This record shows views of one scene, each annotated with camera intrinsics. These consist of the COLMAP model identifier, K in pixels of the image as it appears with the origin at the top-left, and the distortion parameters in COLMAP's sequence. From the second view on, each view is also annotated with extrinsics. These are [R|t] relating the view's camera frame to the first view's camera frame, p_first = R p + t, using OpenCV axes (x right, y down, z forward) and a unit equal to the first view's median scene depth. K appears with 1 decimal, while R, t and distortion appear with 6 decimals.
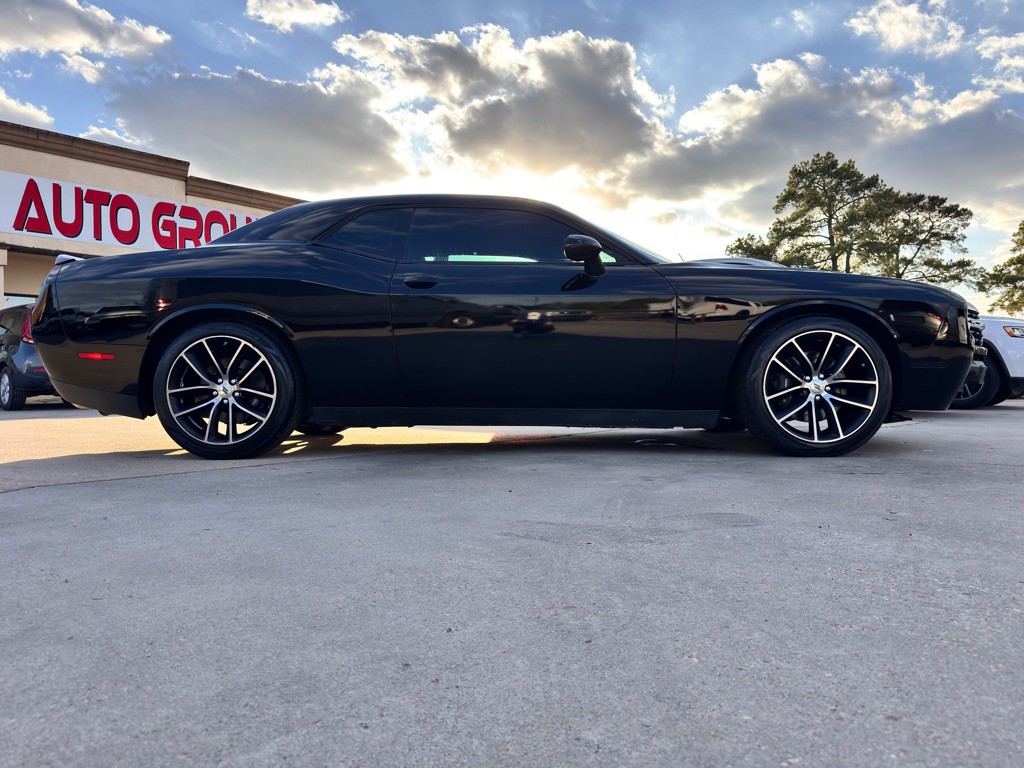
lens RADIAL K [[730.9, 0, 512.1], [0, 730.9, 387.4], [0, 0, 1]] dist [0.023798, -0.021356]
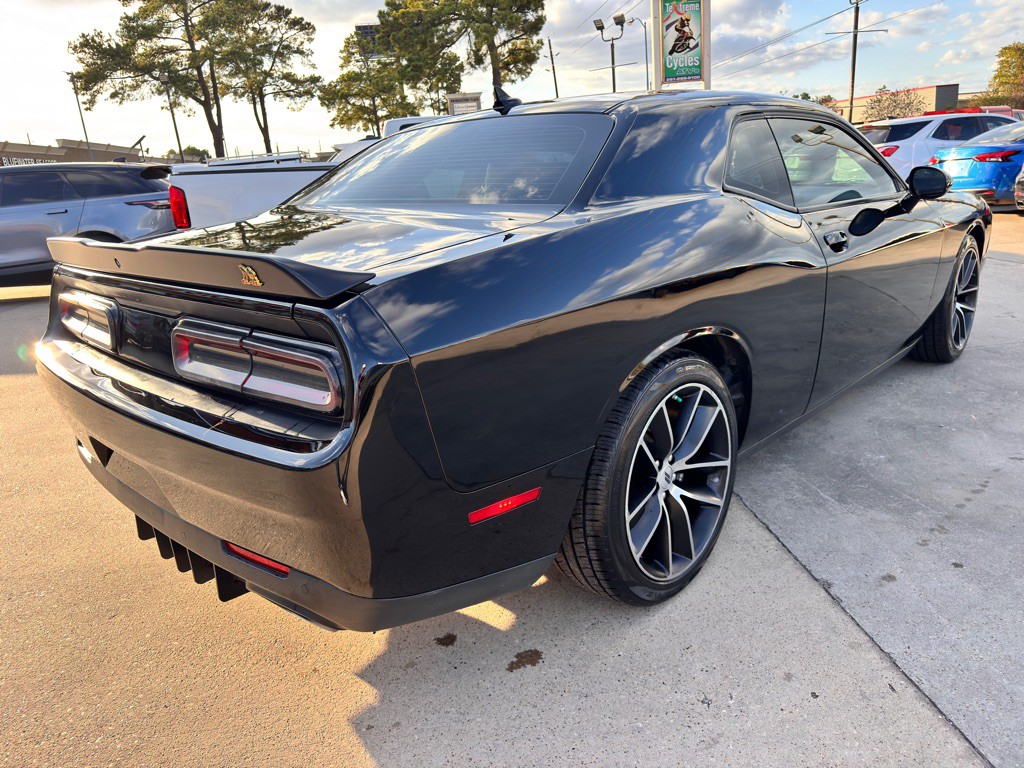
lens RADIAL K [[730.9, 0, 502.6], [0, 730.9, 373.6], [0, 0, 1]] dist [0.023798, -0.021356]
pose [[0.635288, -0.251668, 0.730118, -0.088391], [0.073813, 0.960871, 0.266982, -0.023537], [-0.768740, -0.115718, 0.629006, 0.080029]]
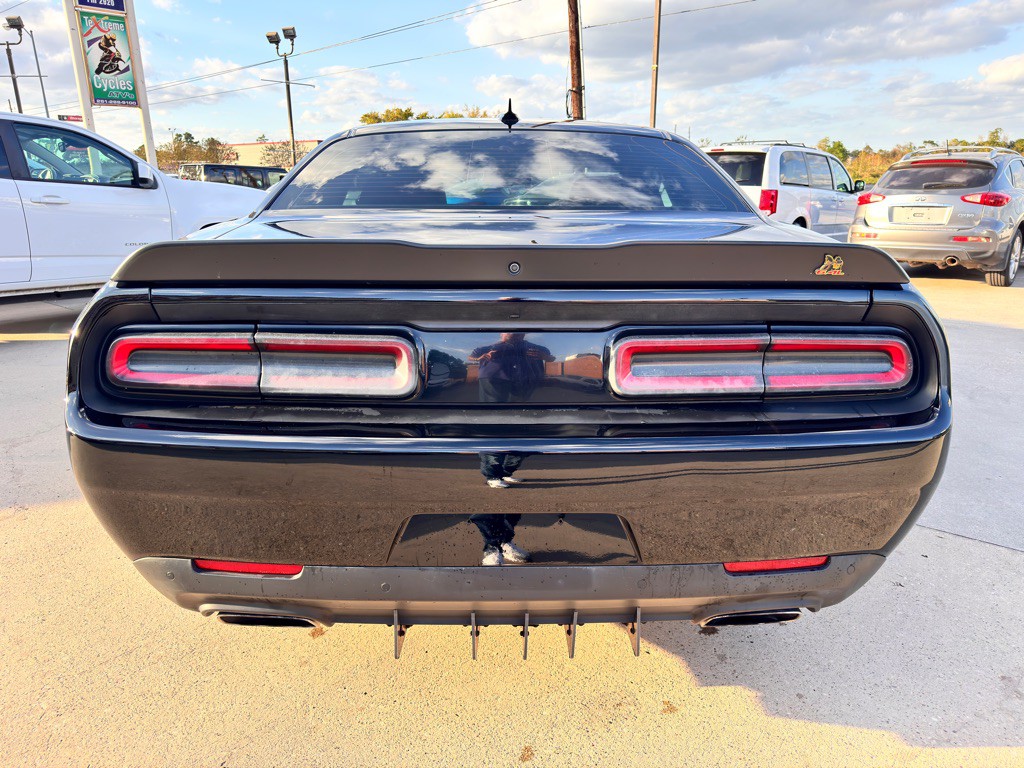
lens RADIAL K [[730.9, 0, 515.8], [0, 730.9, 380.5], [0, 0, 1]] dist [0.023798, -0.021356]
pose [[-0.076641, -0.259484, 0.962702, -0.136972], [0.013578, 0.965180, 0.261233, -0.021826], [-0.996966, 0.033093, -0.070449, 0.247669]]
